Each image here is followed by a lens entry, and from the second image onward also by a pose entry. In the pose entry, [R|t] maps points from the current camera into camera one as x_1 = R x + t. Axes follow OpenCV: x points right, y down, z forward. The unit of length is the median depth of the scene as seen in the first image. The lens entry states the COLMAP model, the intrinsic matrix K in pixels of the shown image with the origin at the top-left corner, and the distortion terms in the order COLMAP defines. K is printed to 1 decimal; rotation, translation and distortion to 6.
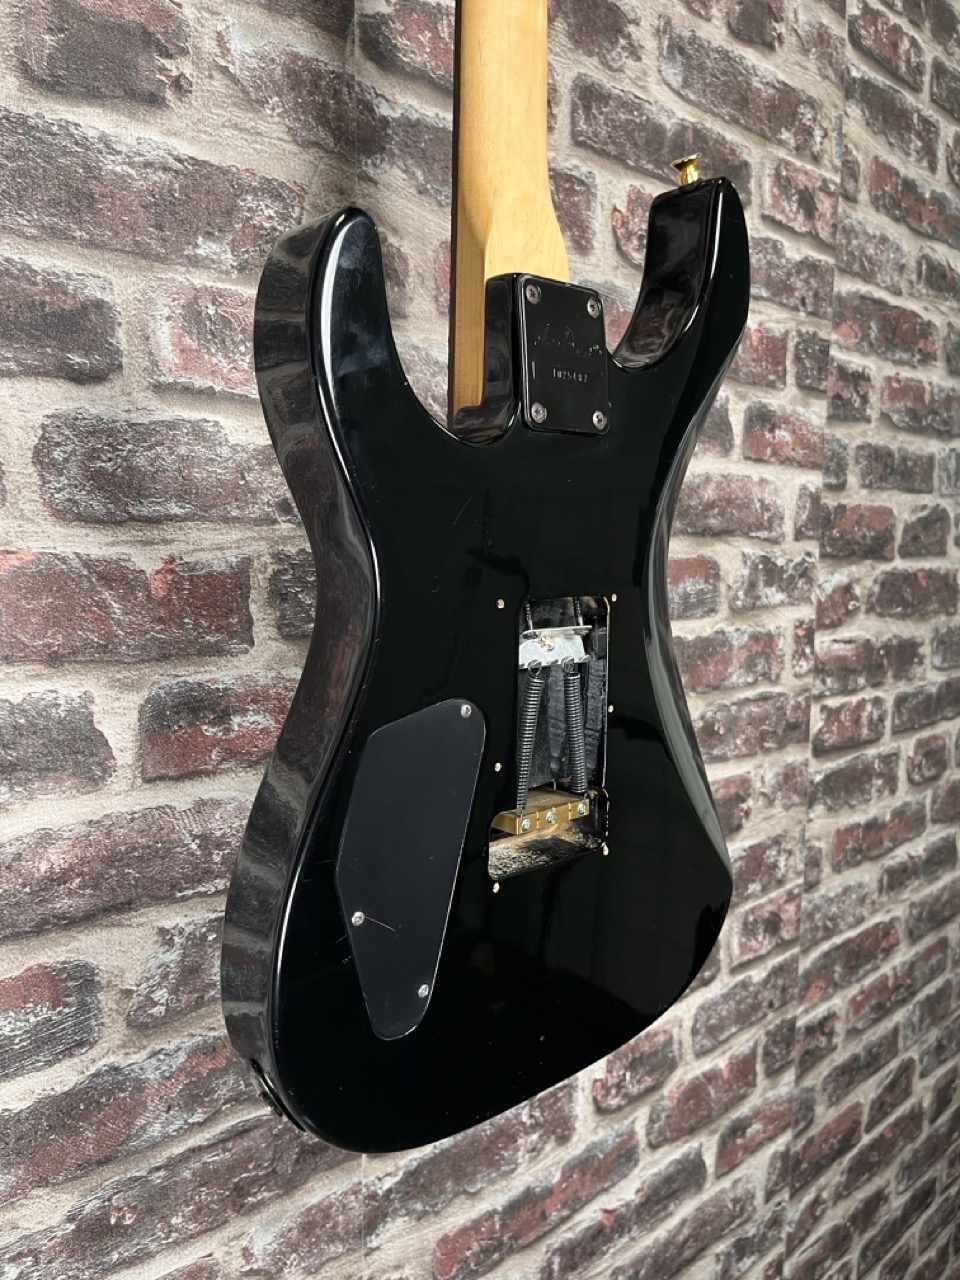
lens RADIAL K [[977.5, 0, 478.5], [0, 977.5, 645.1], [0, 0, 1]] dist [0.043151, -0.072838]
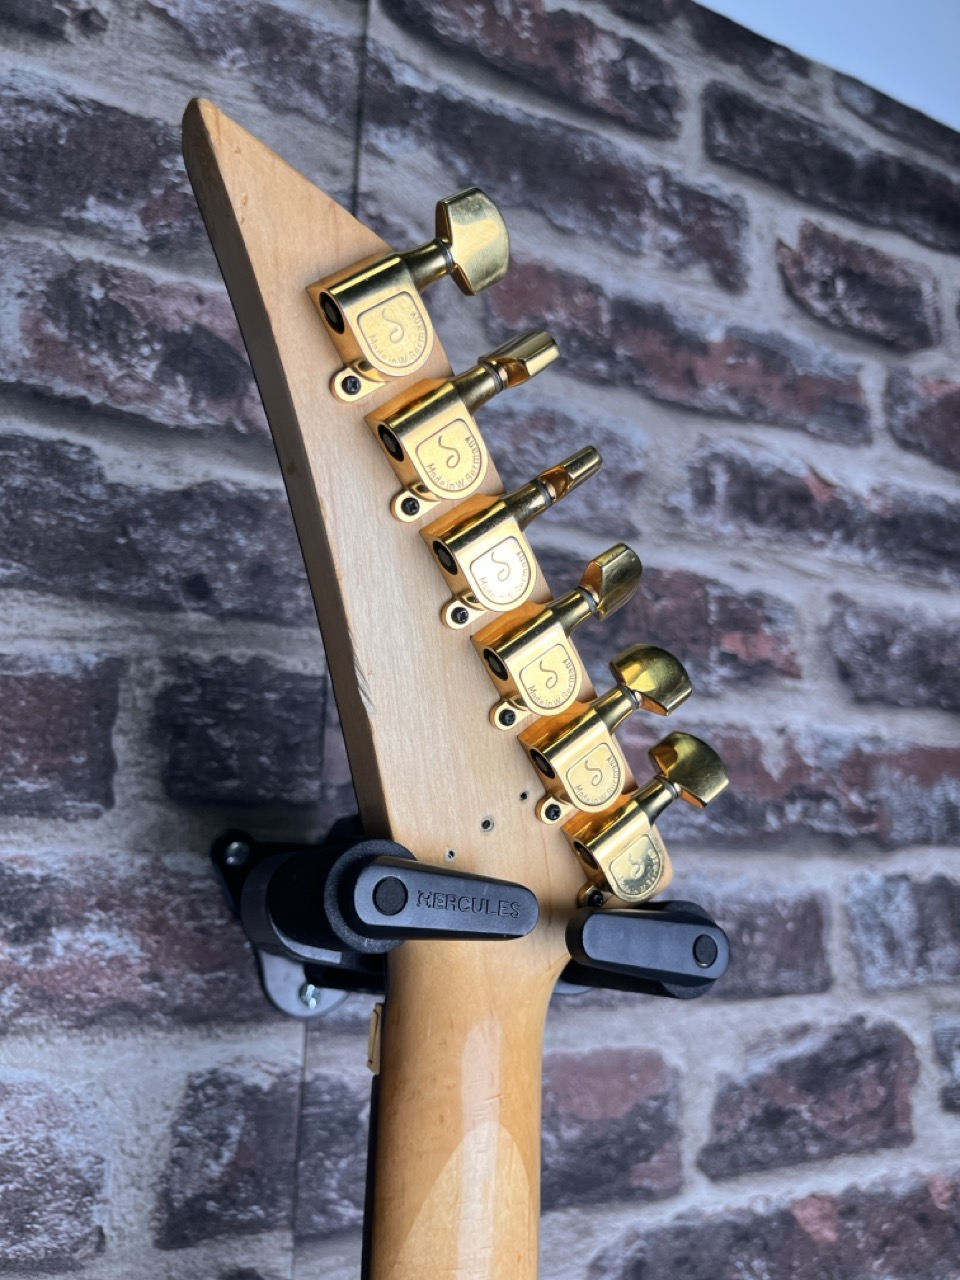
lens RADIAL K [[977.5, 0, 483.7], [0, 977.5, 639.6], [0, 0, 1]] dist [0.043151, -0.072838]
pose [[0.963470, -0.031329, -0.265978, 0.144727], [-0.050334, 0.954255, -0.294726, 0.067278], [0.263044, 0.297347, 0.917820, 0.480722]]
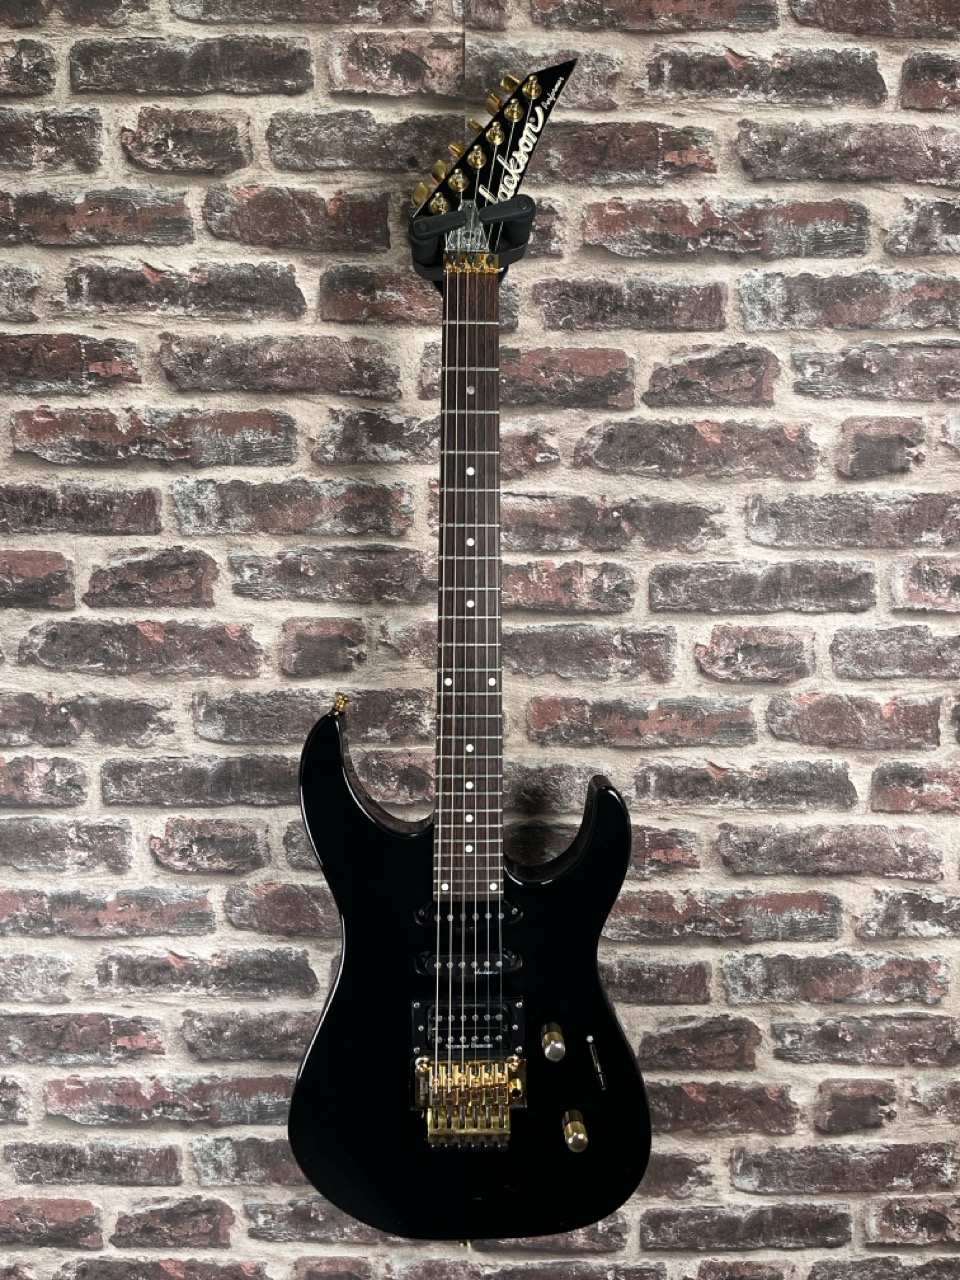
lens RADIAL K [[977.5, 0, 473.9], [0, 977.5, 653.9], [0, 0, 1]] dist [0.043151, -0.072838]
pose [[0.750088, 0.069532, -0.657673, 1.029095], [-0.072278, 0.997120, 0.022986, 0.641900], [0.657377, 0.030294, 0.752953, -0.157003]]
